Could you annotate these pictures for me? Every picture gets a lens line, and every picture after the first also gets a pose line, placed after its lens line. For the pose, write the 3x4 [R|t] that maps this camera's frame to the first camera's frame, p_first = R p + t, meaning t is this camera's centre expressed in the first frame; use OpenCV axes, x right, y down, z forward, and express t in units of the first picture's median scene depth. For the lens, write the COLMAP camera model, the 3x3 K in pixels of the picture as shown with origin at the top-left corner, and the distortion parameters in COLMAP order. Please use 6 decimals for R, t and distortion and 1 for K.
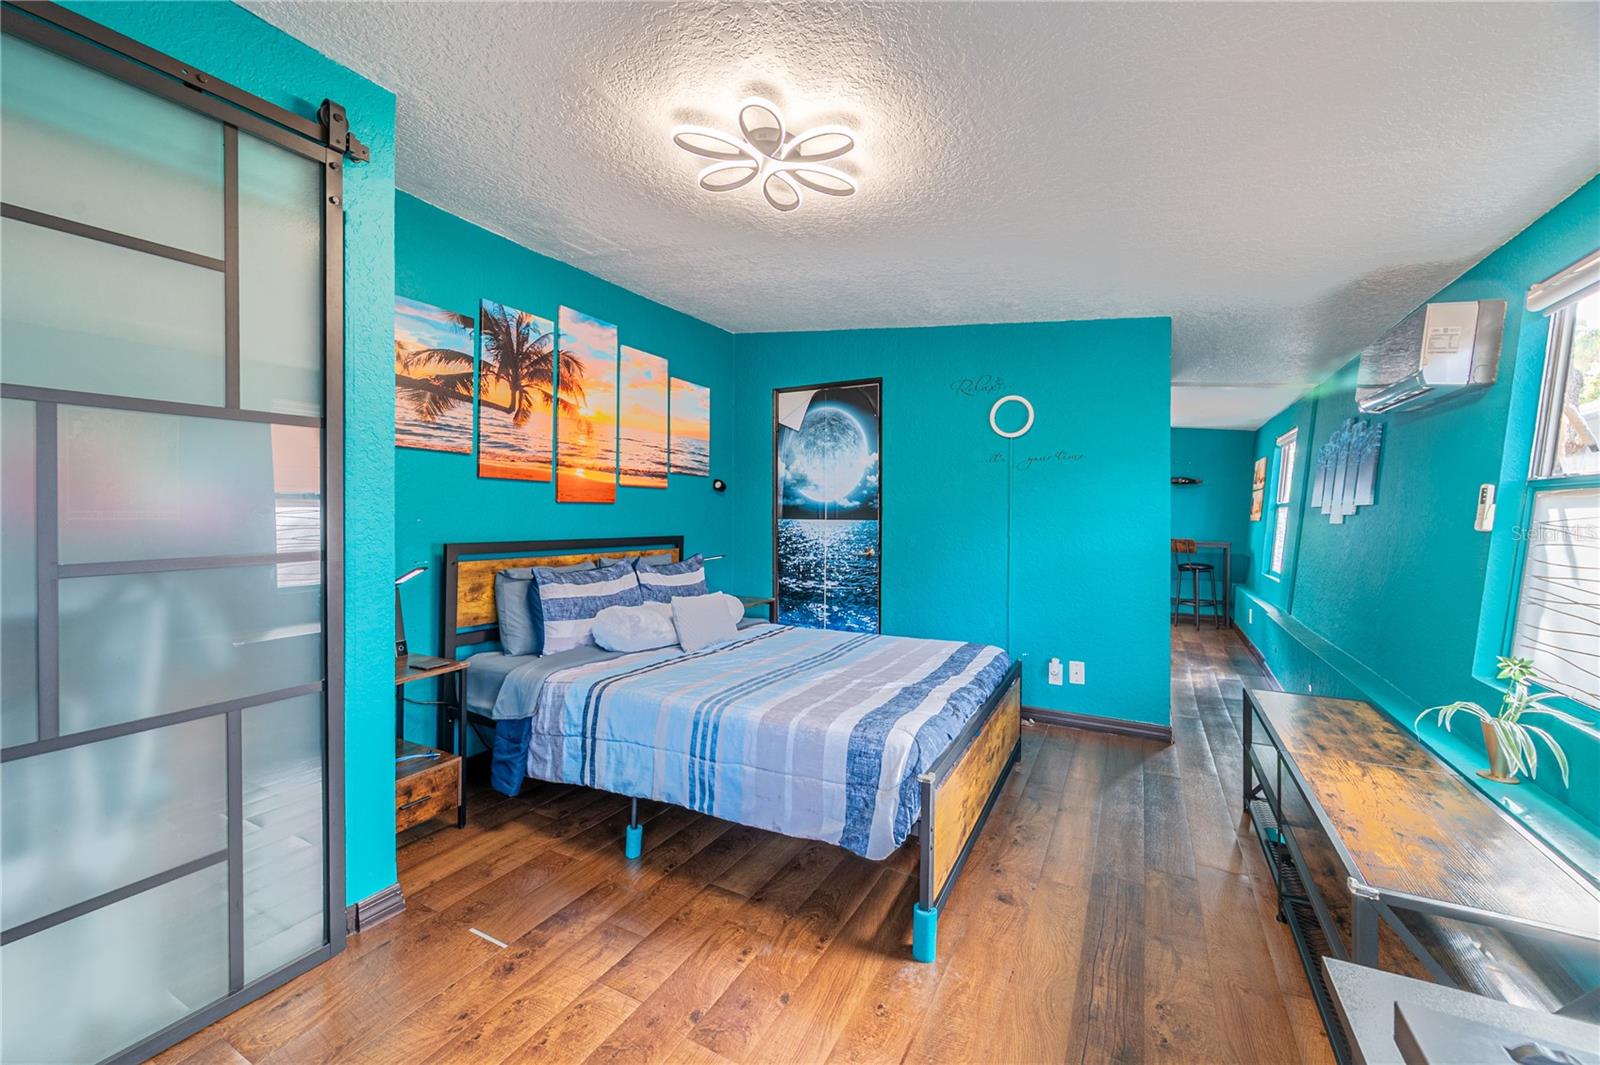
lens RADIAL K [[635.1, 0, 780.2], [0, 635.1, 509.9], [0, 0, 1]] dist [0.001178, 0.000106]
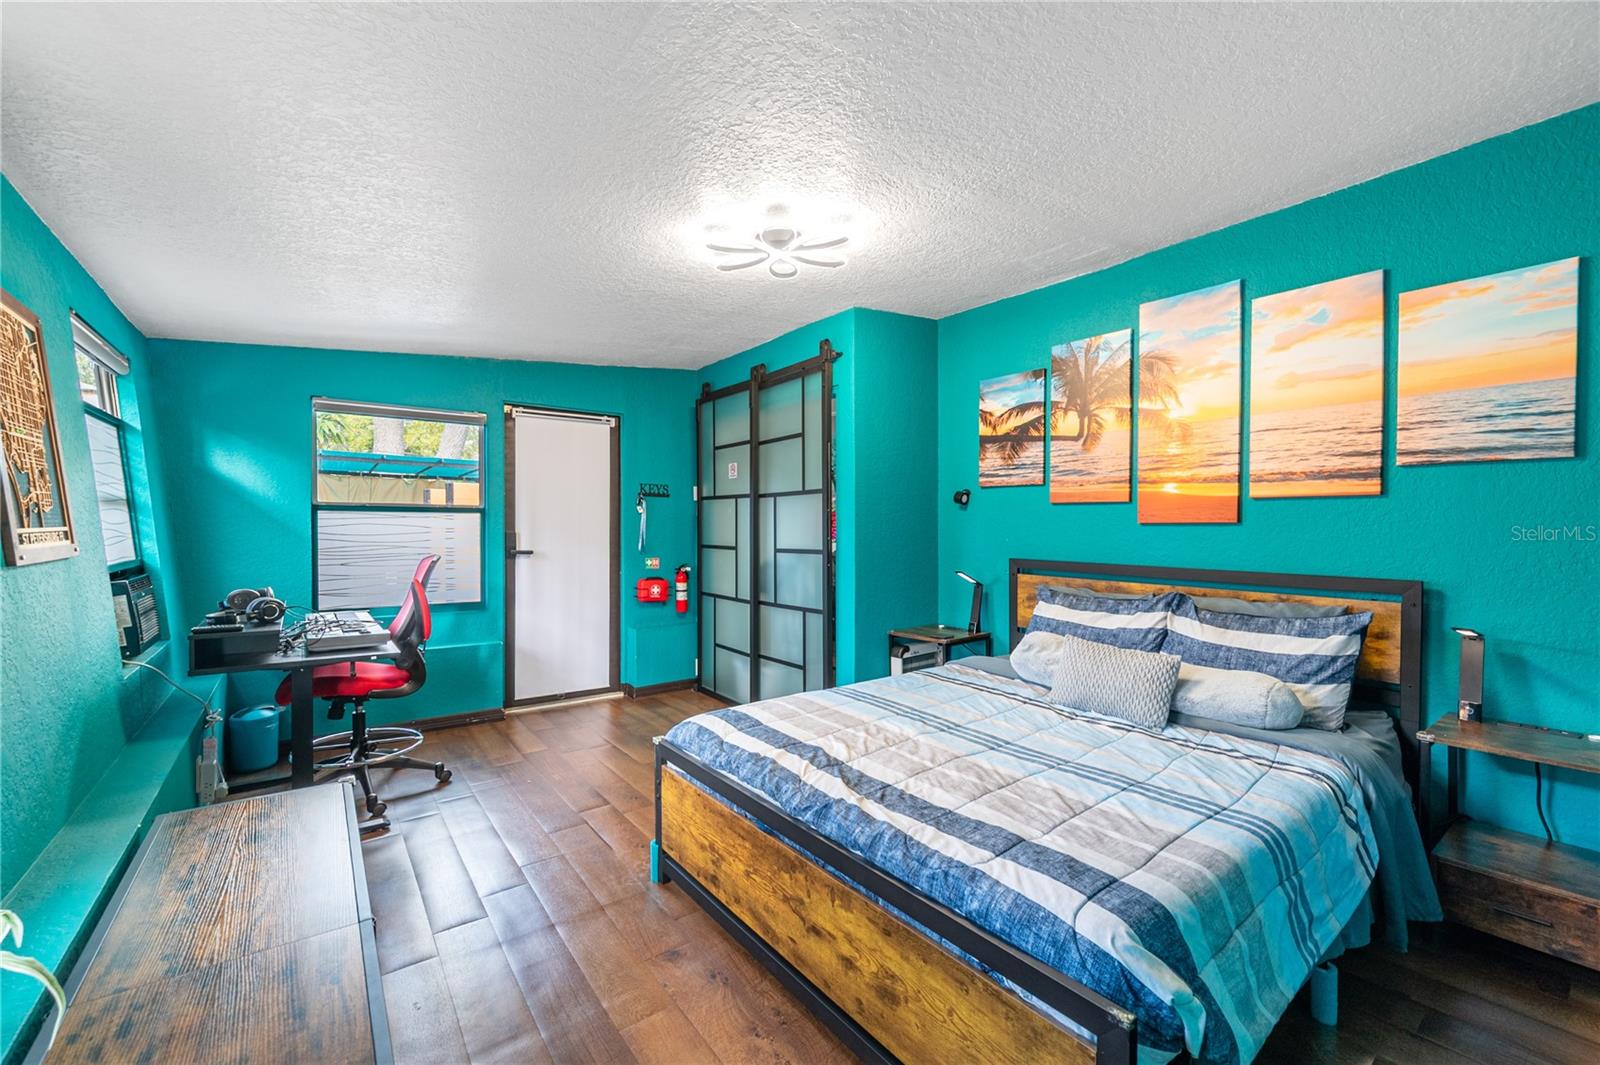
lens RADIAL K [[635.1, 0, 799.4], [0, 635.1, 534.5], [0, 0, 1]] dist [0.001178, 0.000106]
pose [[-0.391561, 0.000623, -0.920152, 0.720481], [-0.006172, 0.999975, 0.003304, 0.003305], [0.920132, 0.006973, -0.391547, 0.977156]]
